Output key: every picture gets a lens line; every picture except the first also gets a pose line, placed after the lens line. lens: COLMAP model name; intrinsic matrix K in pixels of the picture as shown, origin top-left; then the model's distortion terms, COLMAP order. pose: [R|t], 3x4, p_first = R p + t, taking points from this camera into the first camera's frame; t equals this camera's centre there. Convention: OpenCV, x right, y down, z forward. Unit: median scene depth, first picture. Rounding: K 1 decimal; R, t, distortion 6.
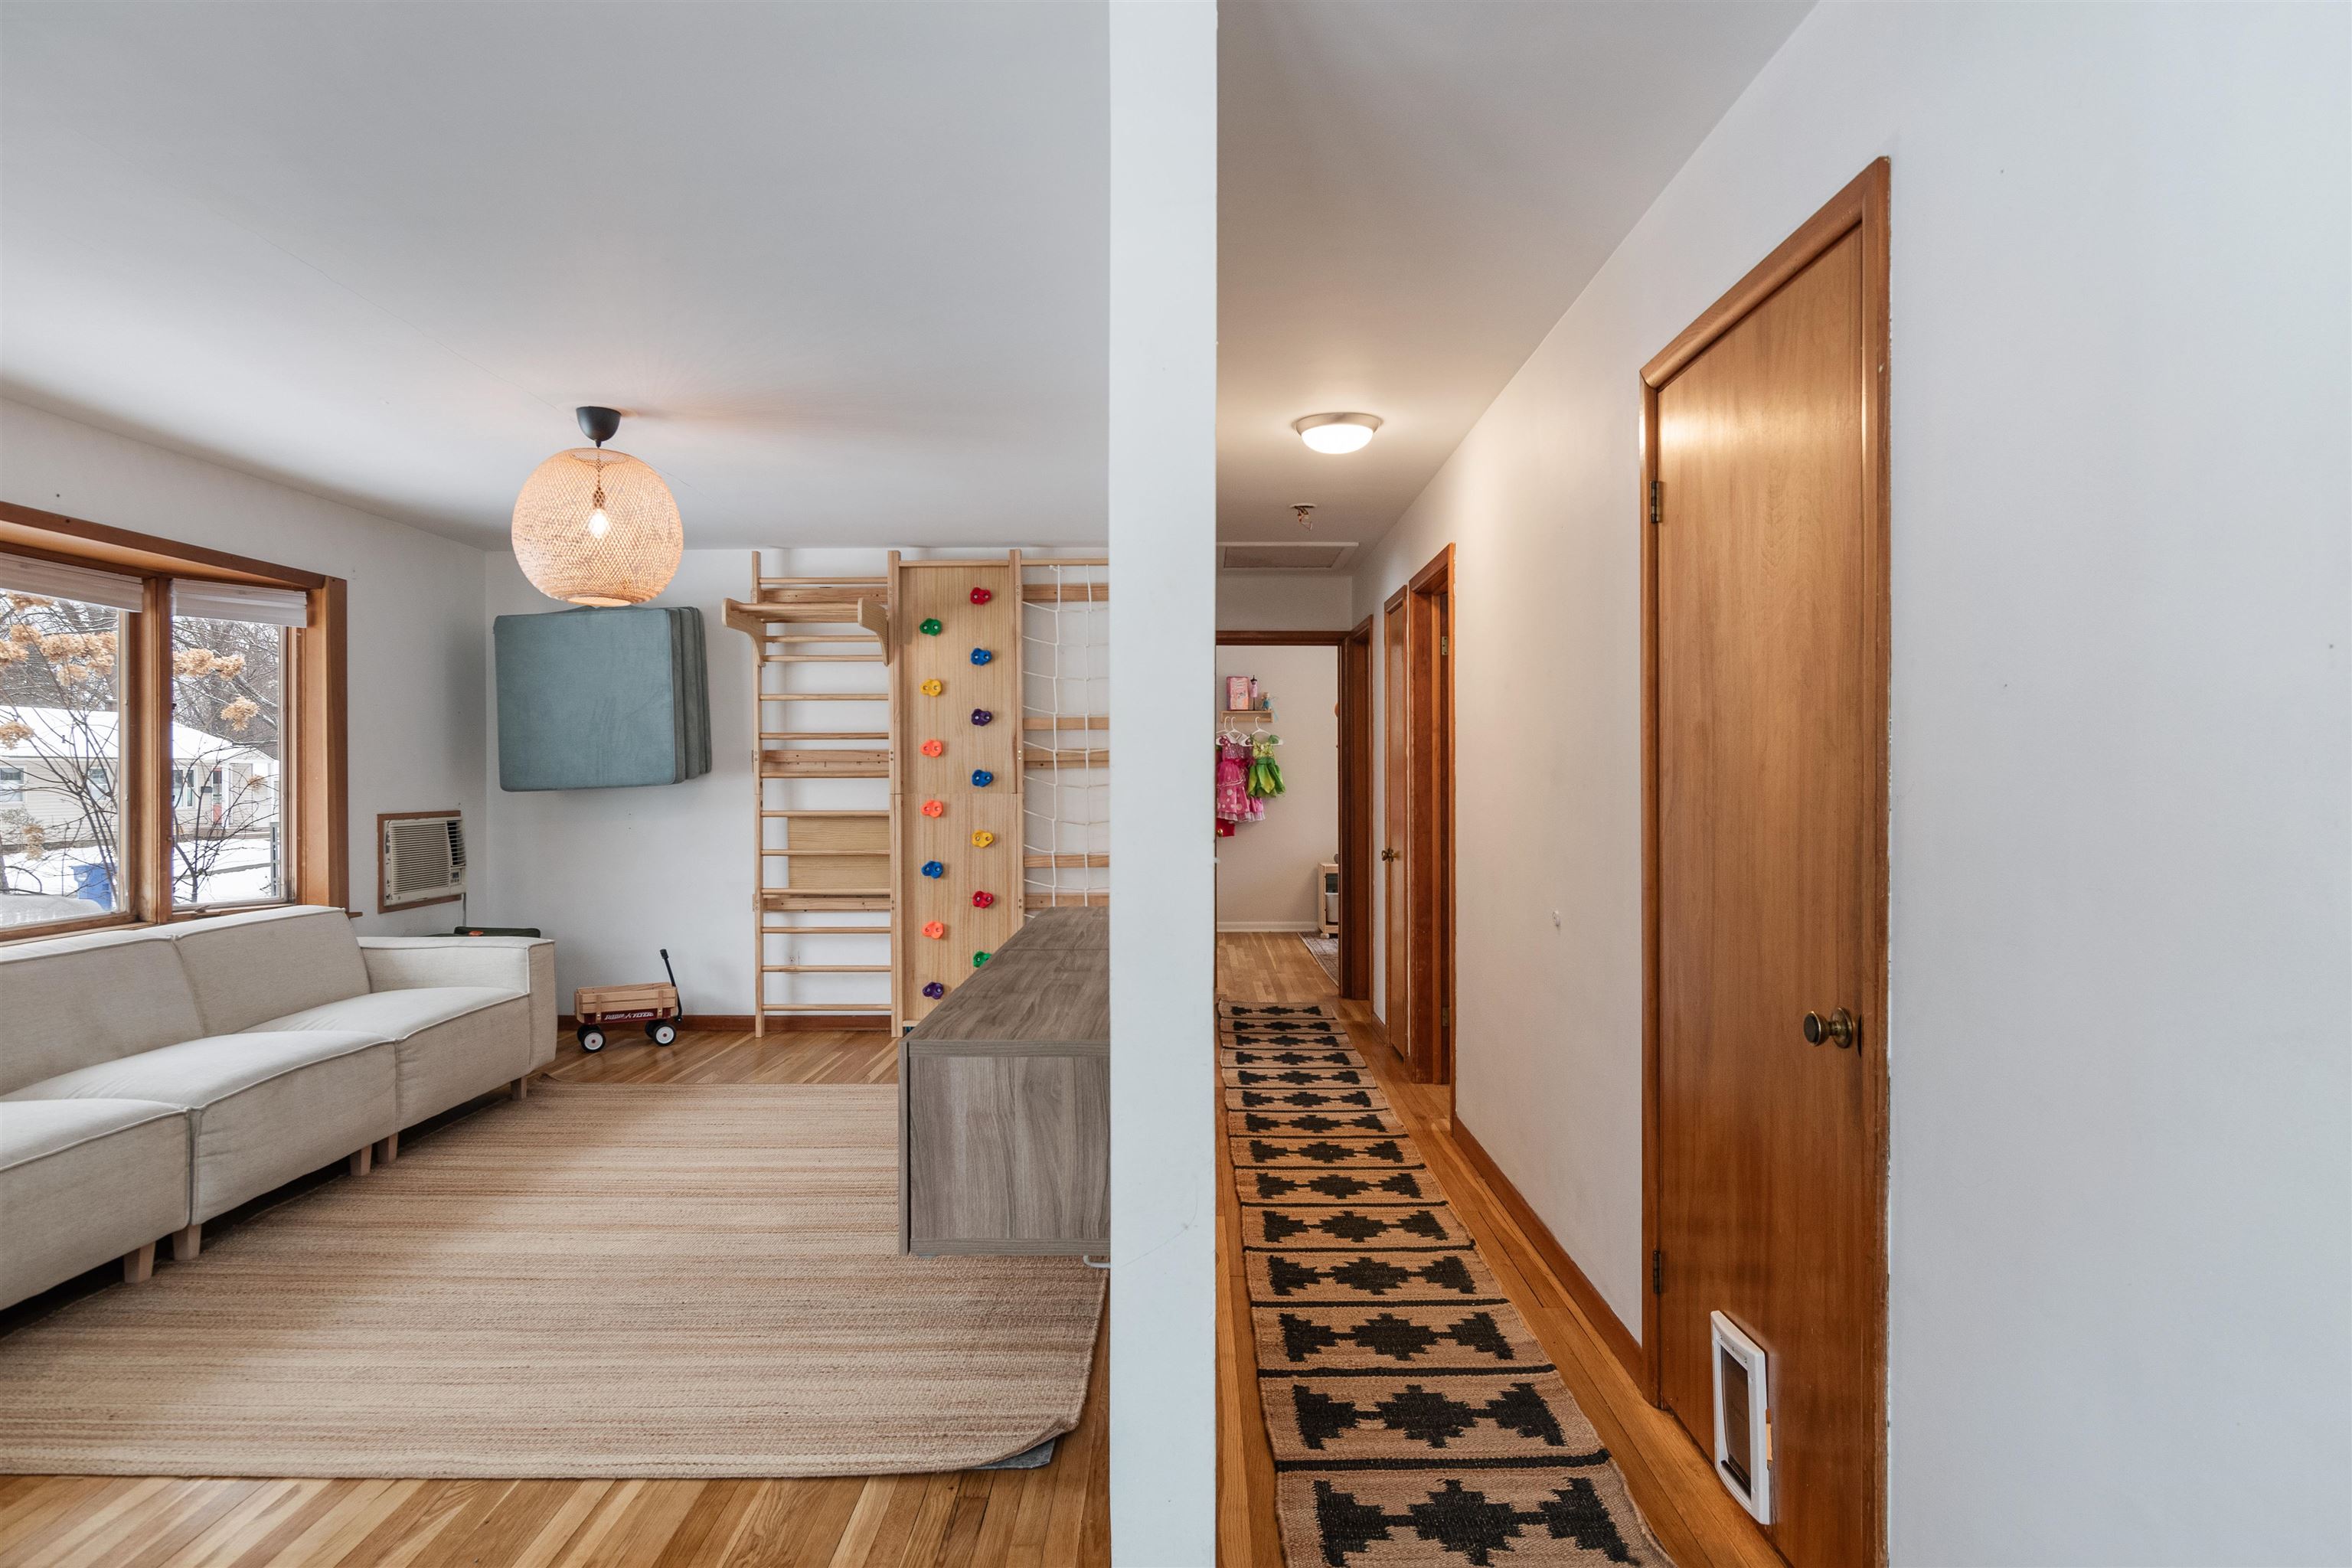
lens RADIAL K [[1282.2, 0, 1175.8], [0, 1282.2, 781.4], [0, 0, 1]] dist [-0.000016, 0.000000]
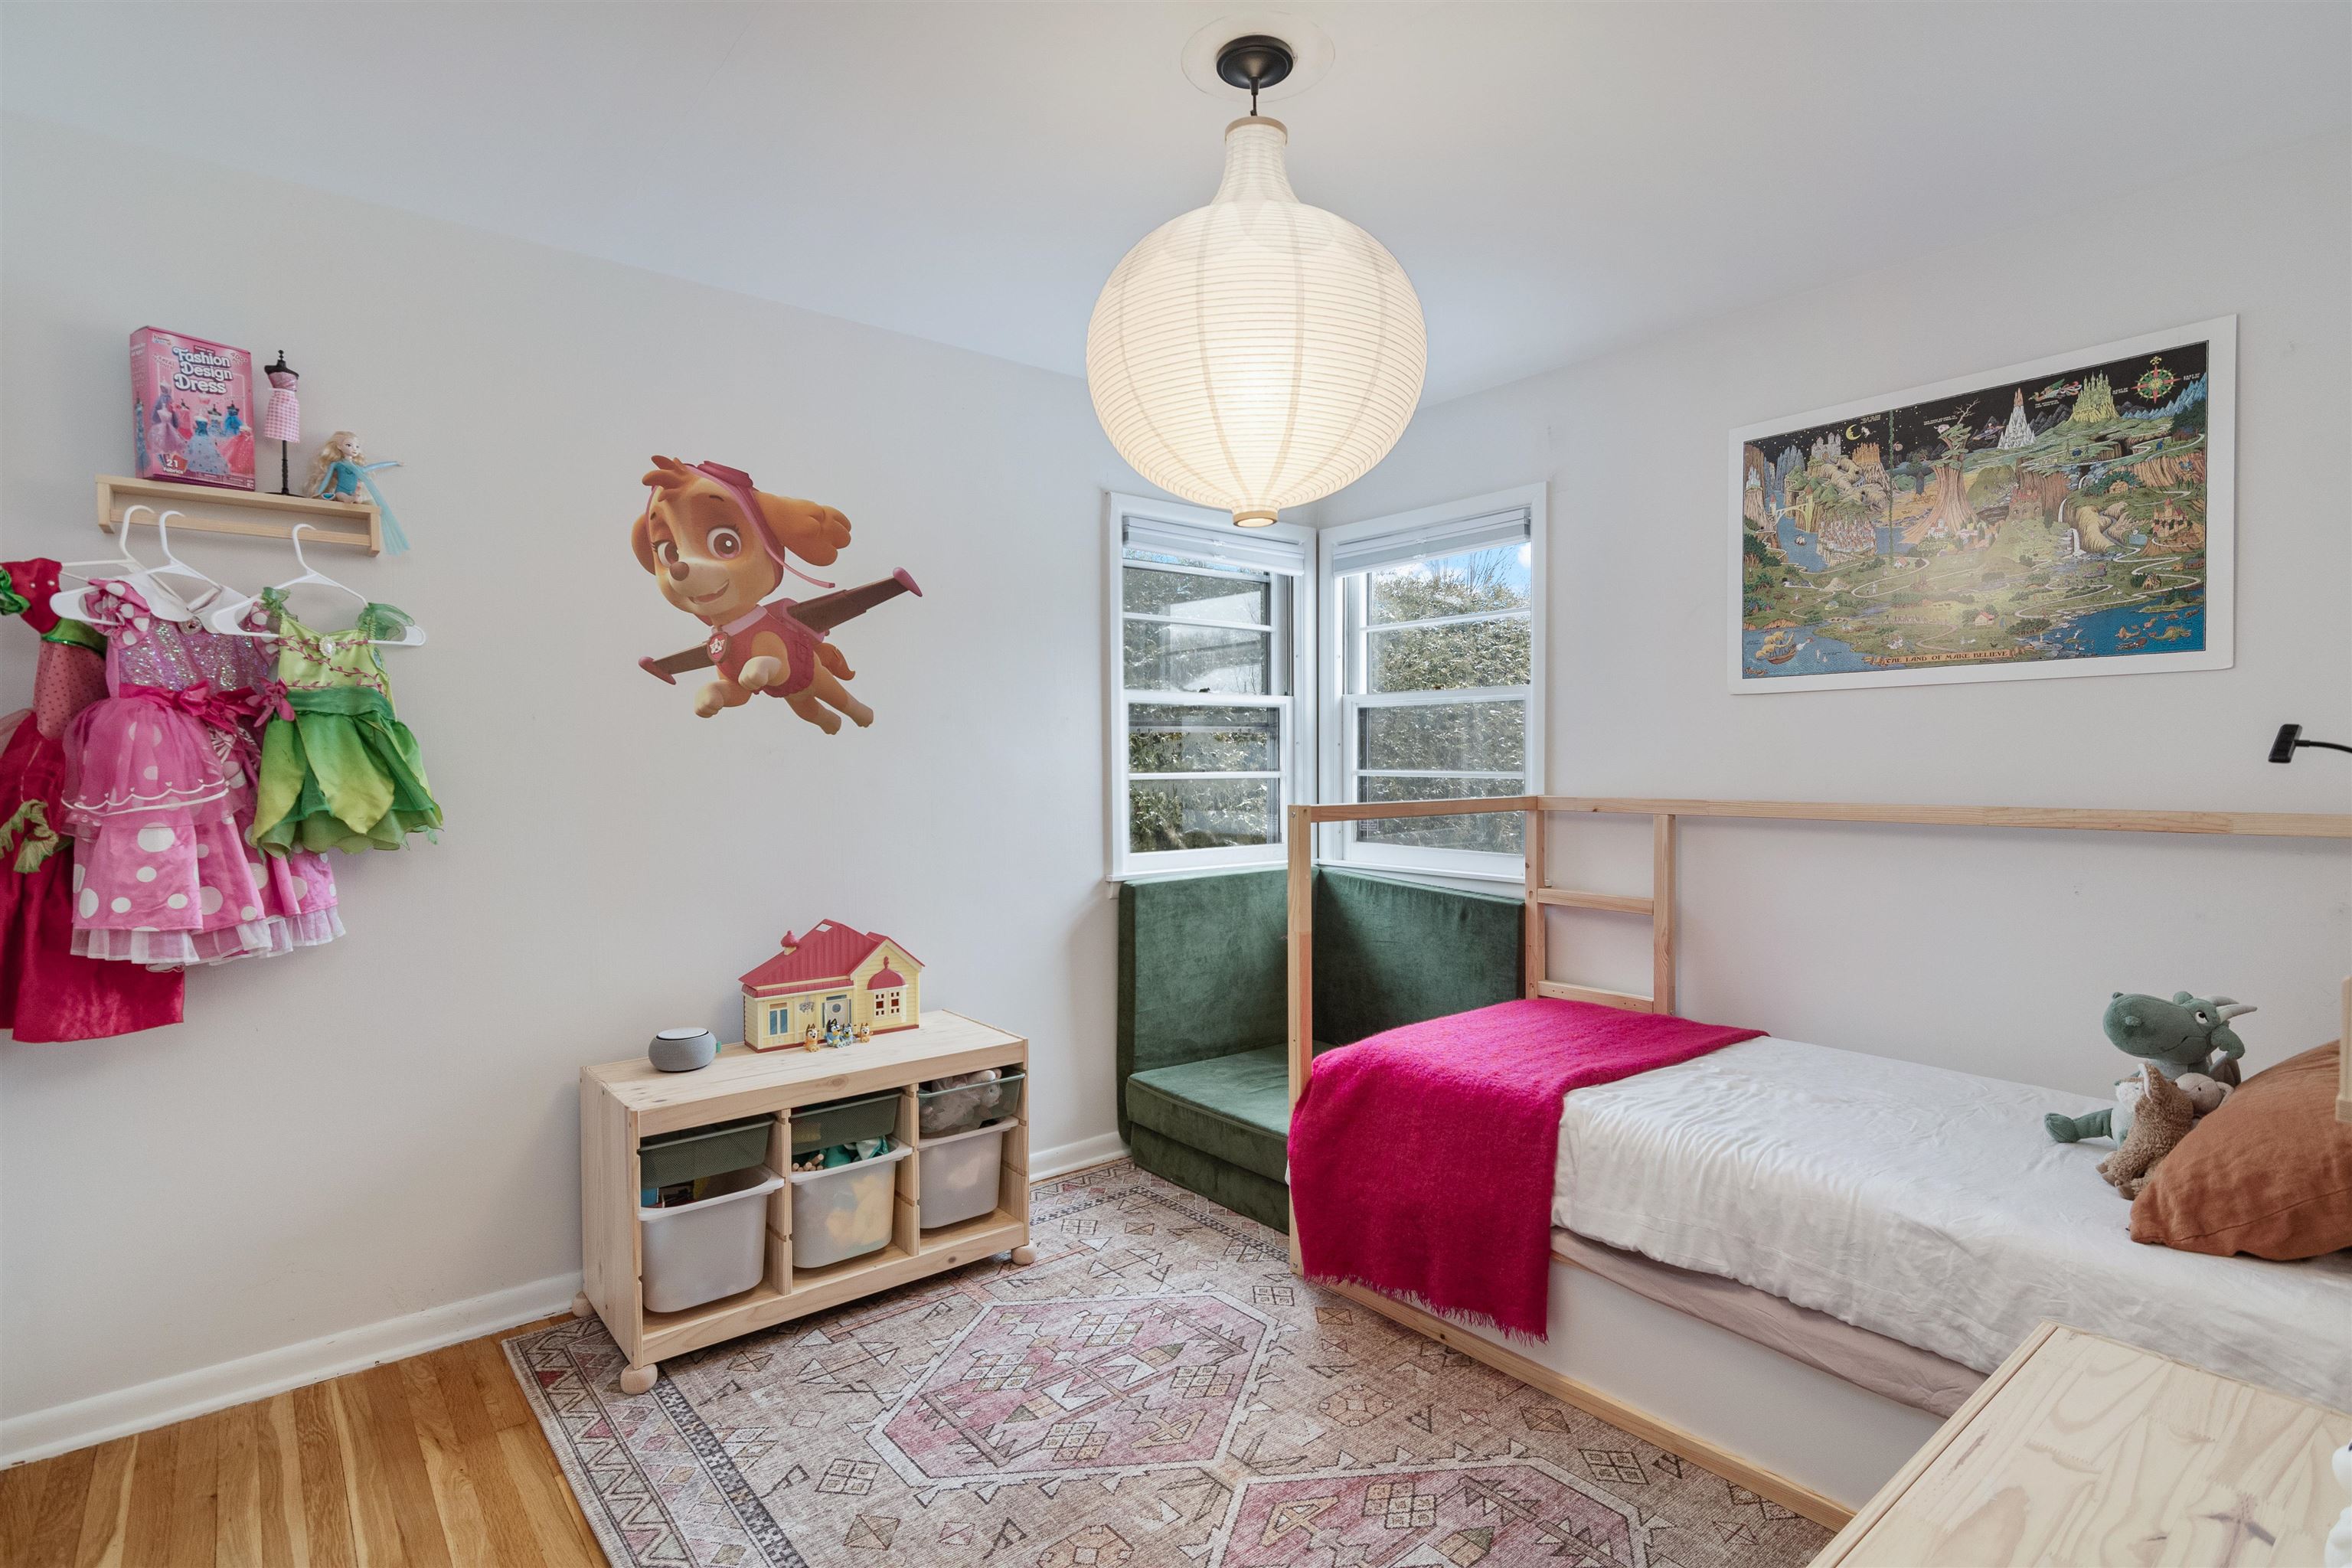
lens RADIAL K [[1159.7, 0, 1176.5], [0, 1159.7, 771.8], [0, 0, 1]] dist [-0.001532, 0.000824]
pose [[0.779378, -0.011573, 0.626448, 0.054894], [0.002531, 0.999879, 0.015324, -0.005474], [-0.626549, -0.010357, 0.779313, 0.729368]]
